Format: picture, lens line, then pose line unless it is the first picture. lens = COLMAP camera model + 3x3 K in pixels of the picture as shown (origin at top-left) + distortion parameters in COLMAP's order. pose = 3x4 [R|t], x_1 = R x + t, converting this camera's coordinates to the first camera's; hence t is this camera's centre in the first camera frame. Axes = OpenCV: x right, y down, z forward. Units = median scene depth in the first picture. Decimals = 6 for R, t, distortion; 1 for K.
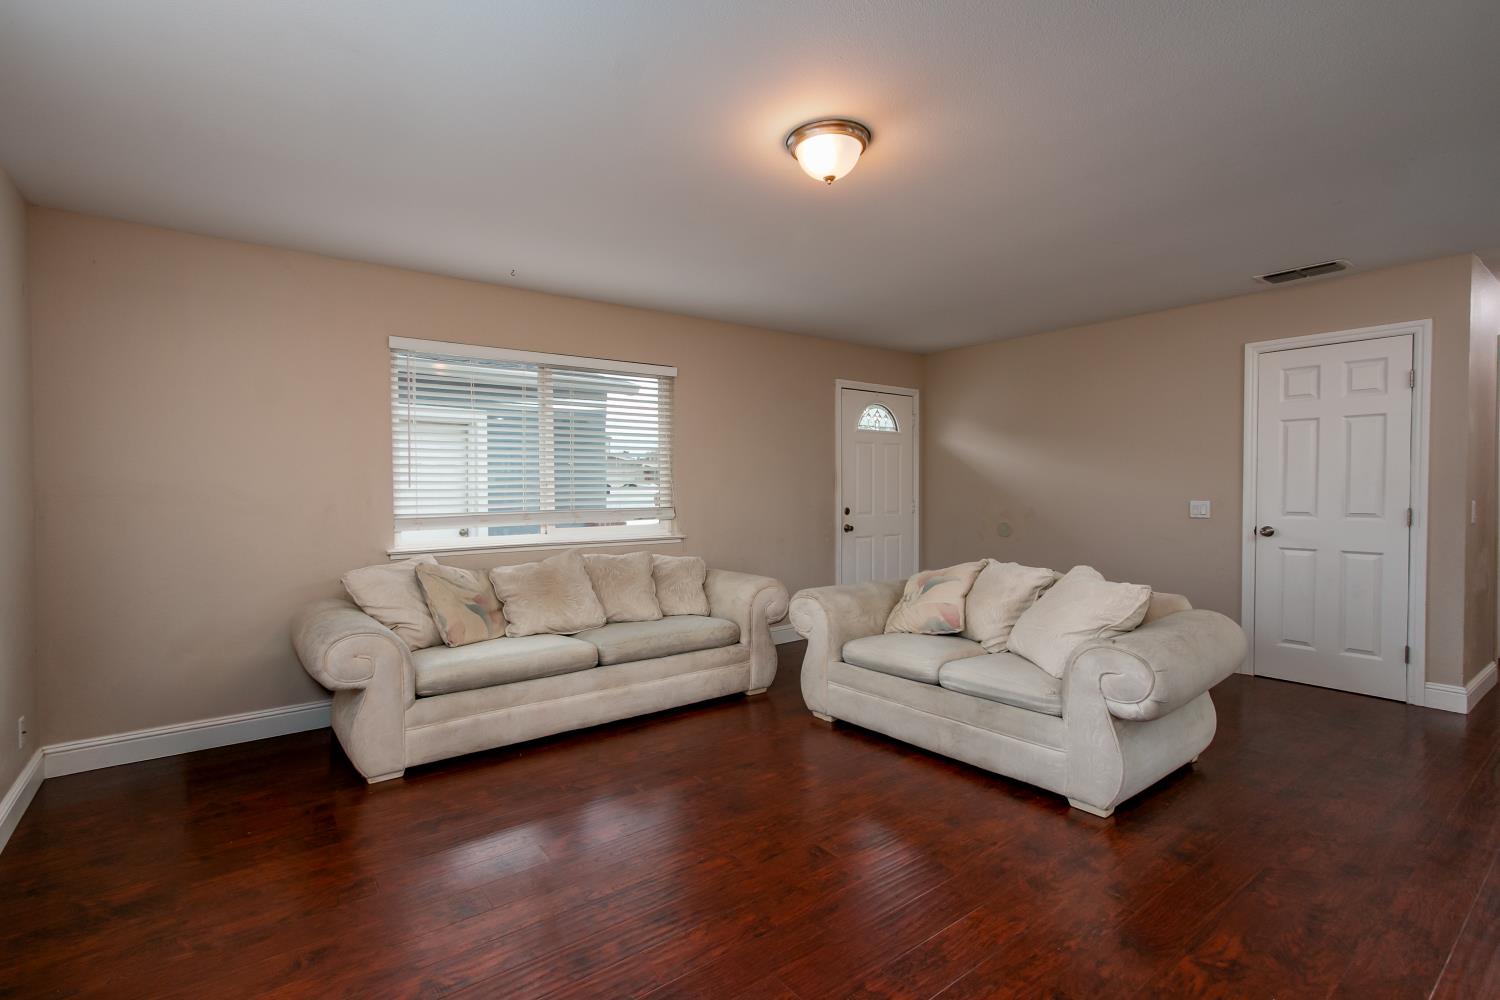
lens RADIAL K [[698.7, 0, 739.3], [0, 698.7, 485.7], [0, 0, 1]] dist [-0.001768, 0.000136]
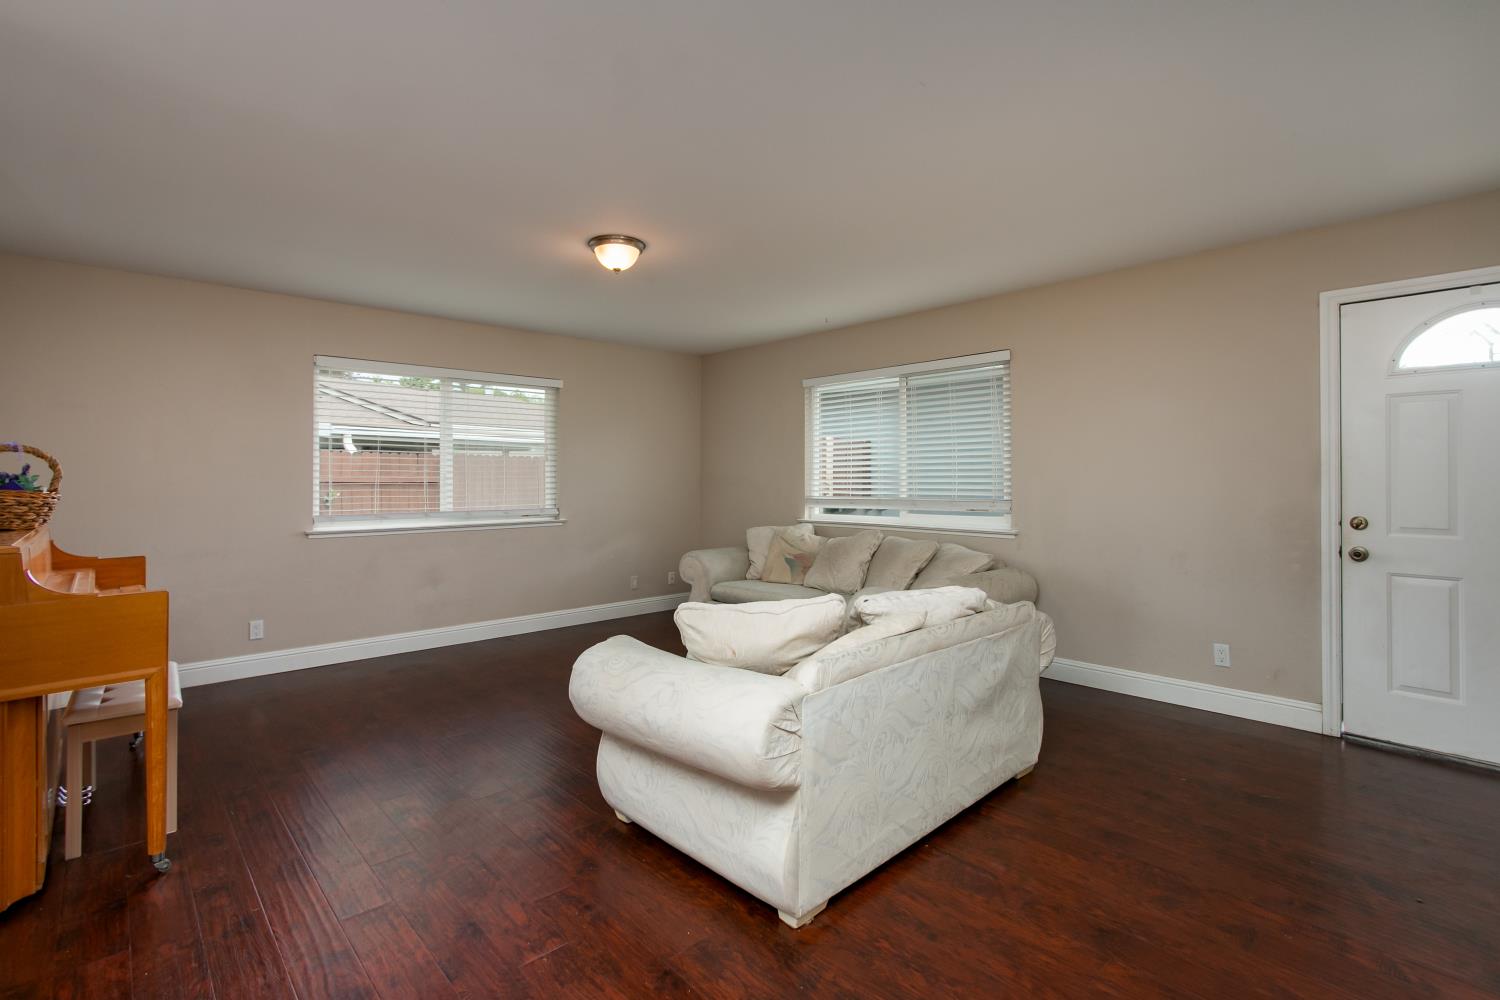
lens RADIAL K [[718.9, 0, 745.4], [0, 718.9, 475.8], [0, 0, 1]] dist [0.033112, 0.000127]
pose [[0.102791, 0.007389, -0.994675, 0.904871], [0.009544, 0.999919, 0.008414, -0.014638], [0.994657, -0.010358, 0.102713, 0.602716]]
